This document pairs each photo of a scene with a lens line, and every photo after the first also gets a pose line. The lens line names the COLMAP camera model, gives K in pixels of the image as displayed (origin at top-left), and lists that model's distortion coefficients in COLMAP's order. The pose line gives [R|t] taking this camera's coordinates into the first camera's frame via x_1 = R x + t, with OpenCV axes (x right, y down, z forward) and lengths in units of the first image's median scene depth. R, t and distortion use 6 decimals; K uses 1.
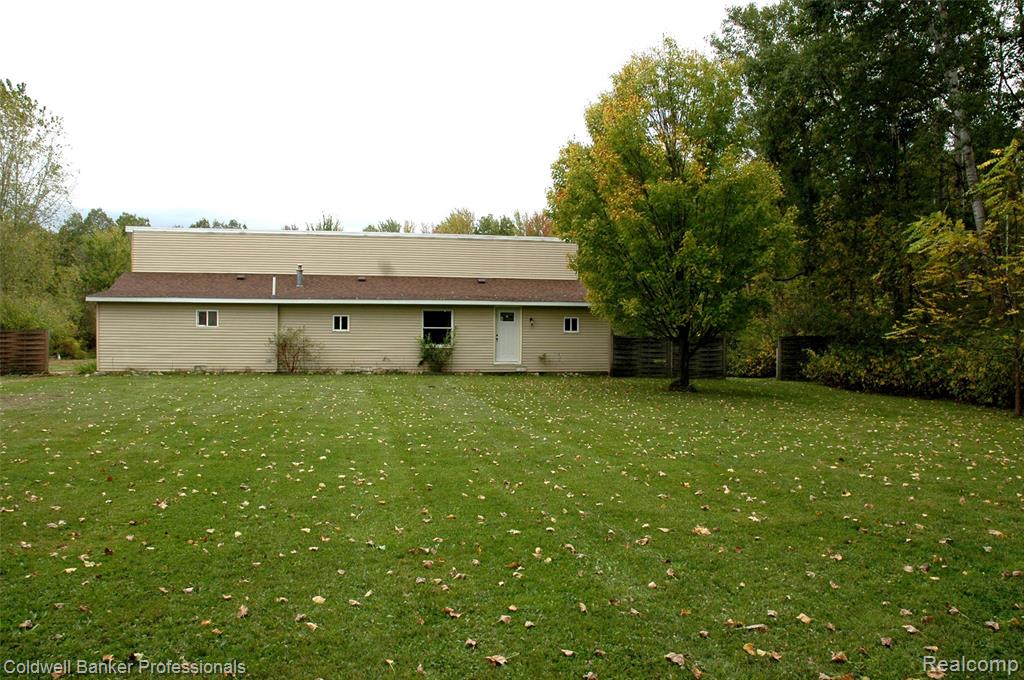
lens RADIAL K [[793.1, 0, 512.0], [0, 793.1, 340.0], [0, 0, 1]] dist [-0.178699, 0.158039]
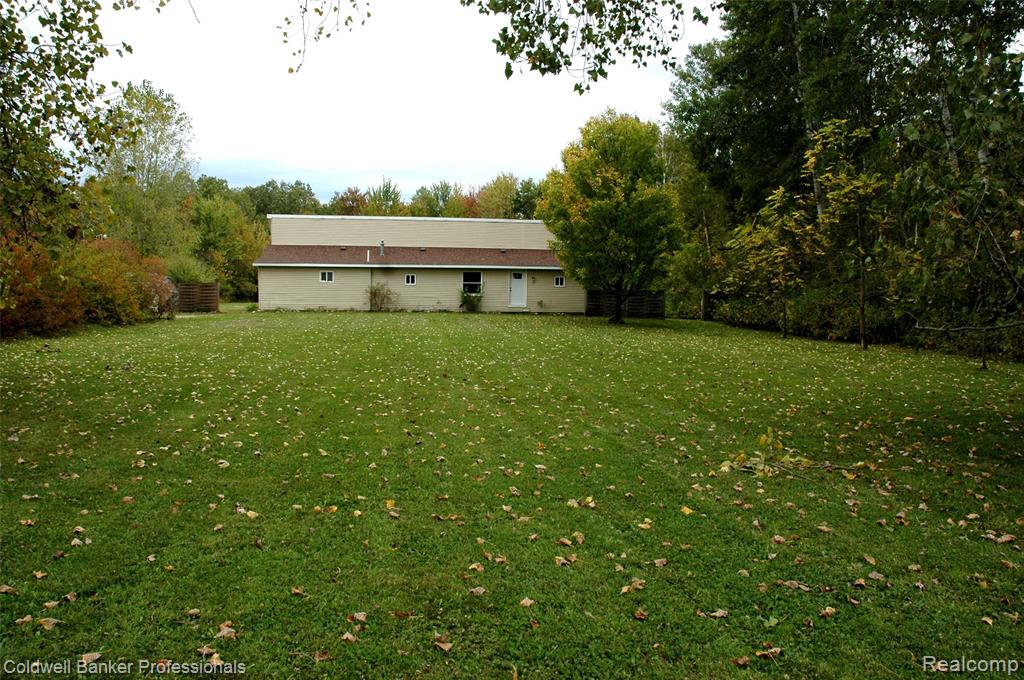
lens RADIAL K [[793.1, 0, 512.0], [0, 793.1, 340.0], [0, 0, 1]] dist [-0.178699, 0.158039]
pose [[0.997984, 0.012728, -0.062170, 0.084034], [-0.008645, 0.997814, 0.065519, -0.006217], [0.062868, -0.064850, 0.995913, -0.564025]]
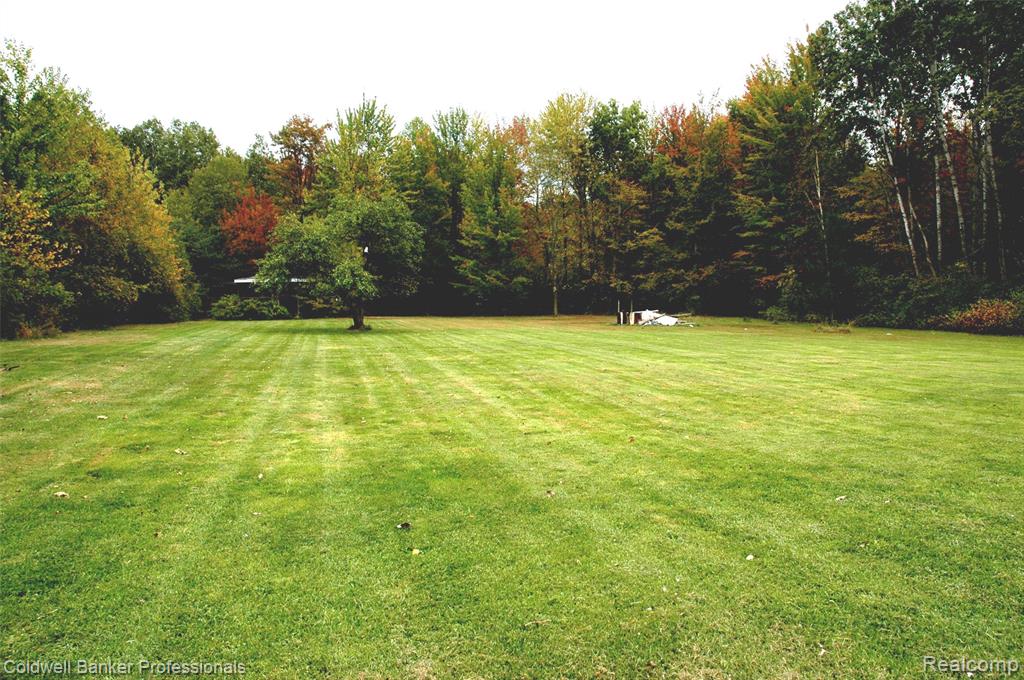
lens RADIAL K [[793.1, 0, 512.0], [0, 793.1, 340.0], [0, 0, 1]] dist [-0.178699, 0.158039]
pose [[0.996318, -0.011942, 0.084900, -0.657844], [0.005911, 0.997463, 0.070937, -0.005629], [-0.085532, -0.070174, 0.993861, 1.258258]]
